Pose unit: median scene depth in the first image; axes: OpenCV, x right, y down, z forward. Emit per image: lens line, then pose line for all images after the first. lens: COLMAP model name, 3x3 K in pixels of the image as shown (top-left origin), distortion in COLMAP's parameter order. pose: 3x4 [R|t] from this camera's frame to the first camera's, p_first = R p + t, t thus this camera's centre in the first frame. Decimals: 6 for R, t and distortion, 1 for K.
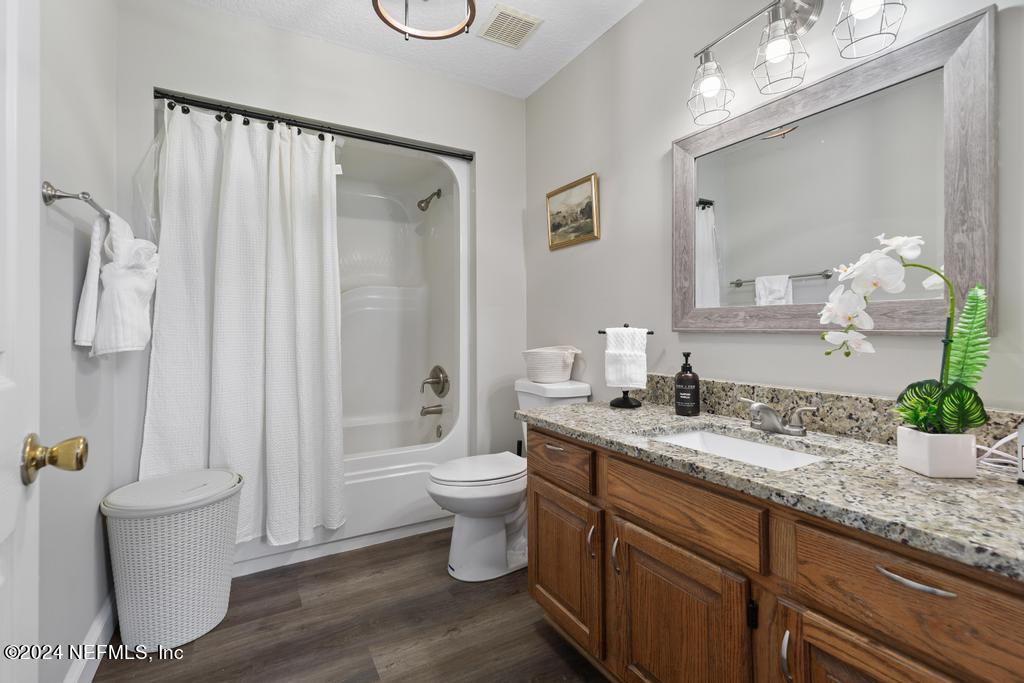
lens RADIAL K [[460.2, 0, 511.7], [0, 460.2, 338.1], [0, 0, 1]] dist [0.005991, -0.000063]
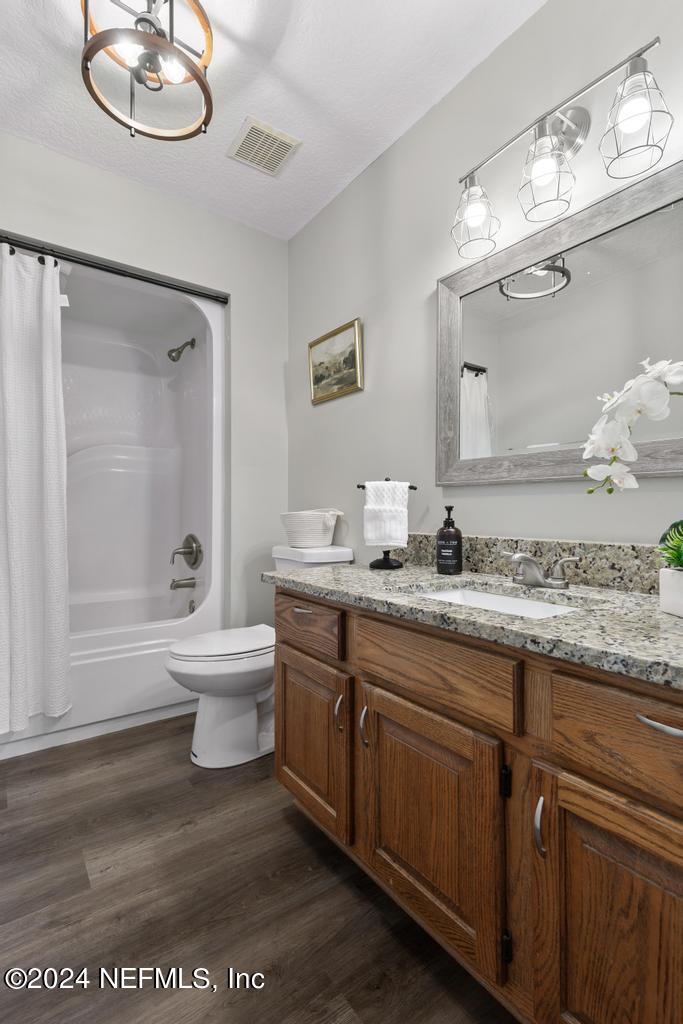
lens RADIAL K [[479.7, 0, 340.9], [0, 479.7, 521.6], [0, 0, 1]] dist [0.003378, -0.000053]
pose [[0.993639, 0.003430, 0.112562, 0.062106], [-0.004664, 0.999932, 0.010700, 0.056652], [-0.112517, -0.011157, 0.993587, 0.079156]]
